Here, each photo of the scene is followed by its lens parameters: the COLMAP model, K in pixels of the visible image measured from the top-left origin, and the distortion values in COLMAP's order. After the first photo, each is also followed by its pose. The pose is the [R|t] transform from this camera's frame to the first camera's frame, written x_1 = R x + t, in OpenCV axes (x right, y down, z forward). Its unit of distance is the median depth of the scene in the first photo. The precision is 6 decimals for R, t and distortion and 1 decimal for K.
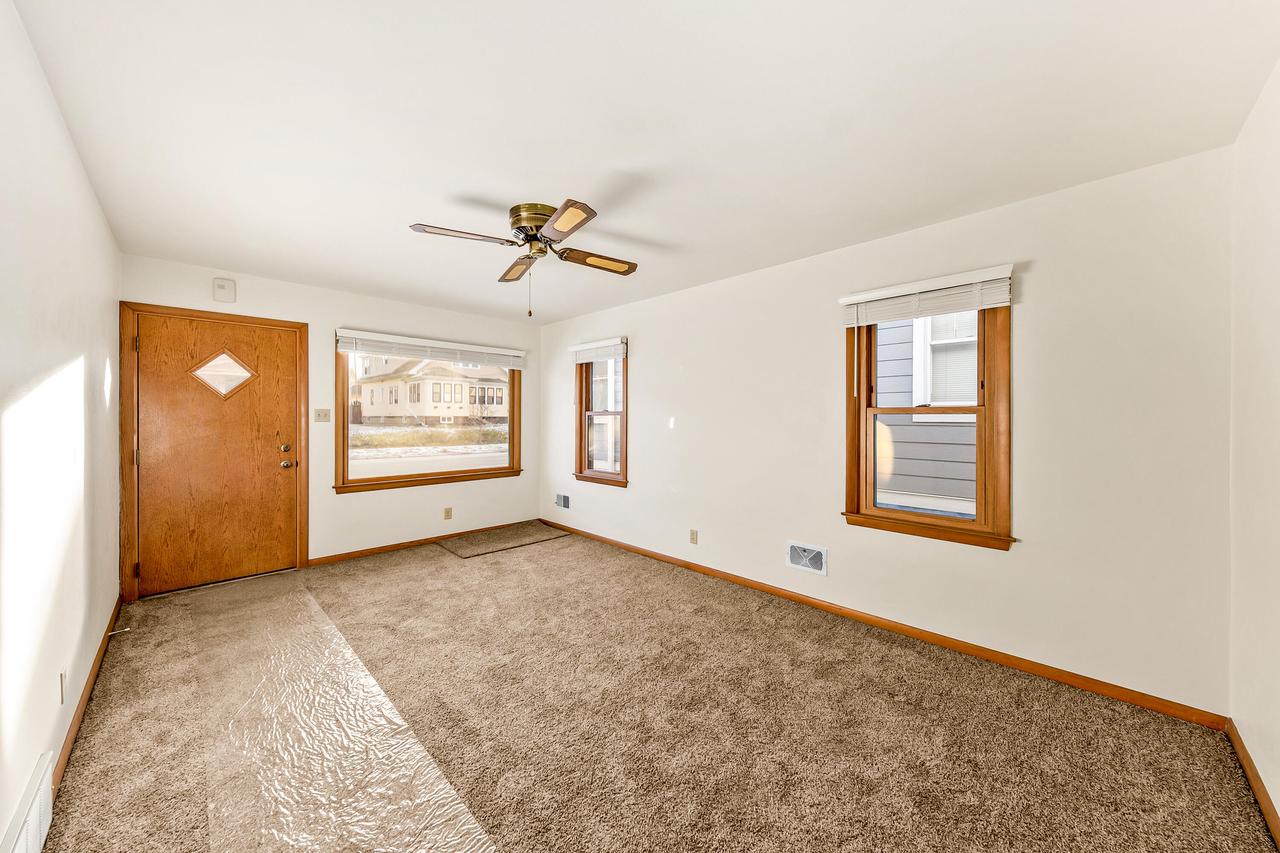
lens RADIAL K [[435.8, 0, 634.3], [0, 435.8, 417.1], [0, 0, 1]] dist [0.001256, -0.000032]
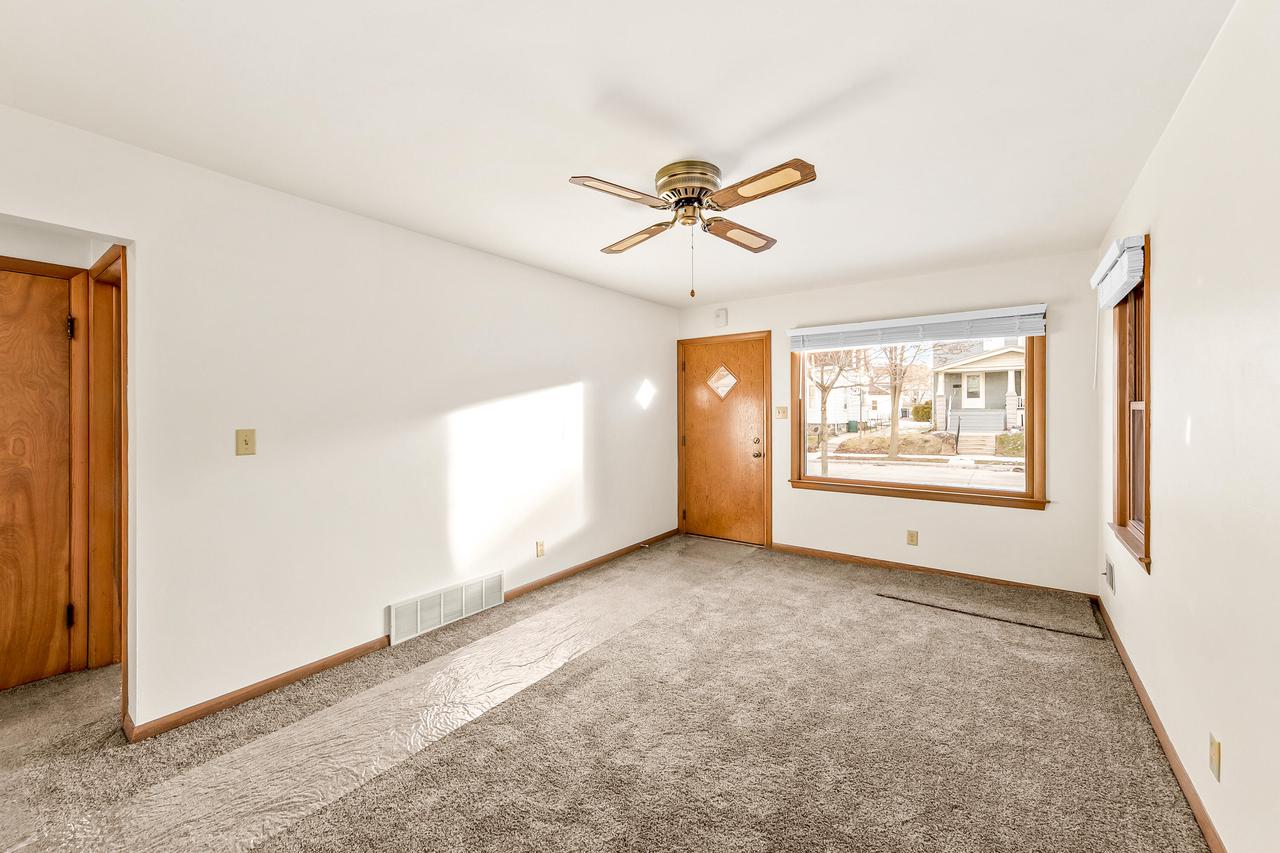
lens RADIAL K [[489.8, 0, 644.3], [0, 489.8, 411.2], [0, 0, 1]] dist [0.000180, -0.000087]
pose [[0.173363, -0.005346, -0.984843, 0.433804], [0.002875, 0.999984, -0.004922, -0.002178], [0.984854, -0.001979, 0.173376, 0.469076]]
